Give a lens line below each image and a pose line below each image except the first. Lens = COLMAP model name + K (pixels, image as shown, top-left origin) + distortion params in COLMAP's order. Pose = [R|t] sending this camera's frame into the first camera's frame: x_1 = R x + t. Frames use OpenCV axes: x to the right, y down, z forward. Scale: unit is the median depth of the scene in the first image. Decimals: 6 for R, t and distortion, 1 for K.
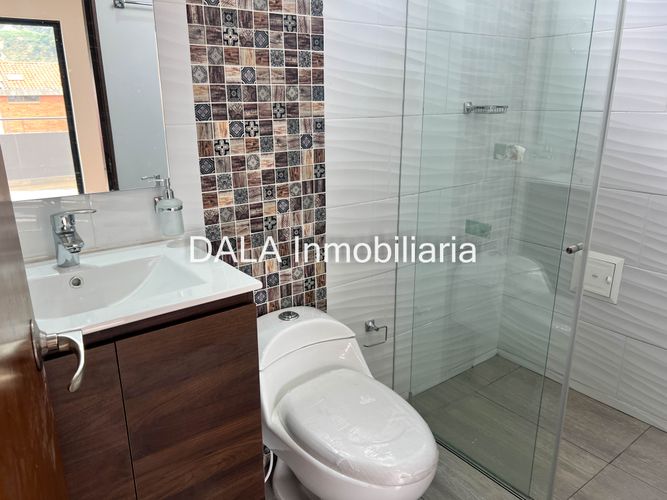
lens RADIAL K [[508.8, 0, 329.7], [0, 508.8, 251.0], [0, 0, 1]] dist [0.041255, -0.047385]
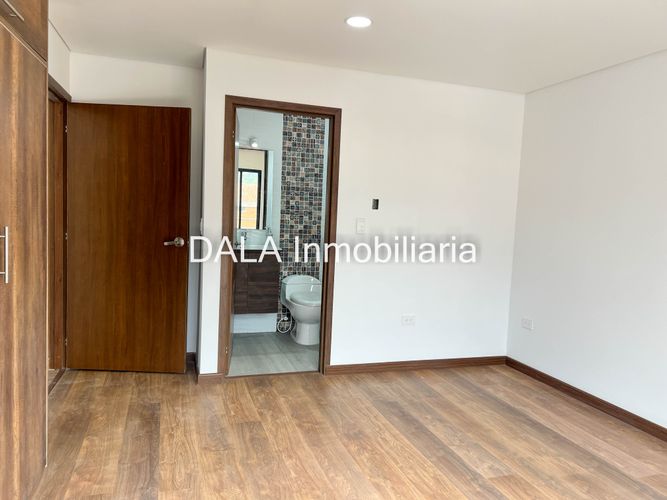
lens RADIAL K [[508.8, 0, 336.6], [0, 508.8, 249.5], [0, 0, 1]] dist [0.041255, -0.047385]
pose [[0.946343, 0.073983, -0.314580, 1.231036], [-0.141846, 0.969753, -0.198644, 0.633618], [0.290369, 0.232608, 0.928213, -2.130152]]
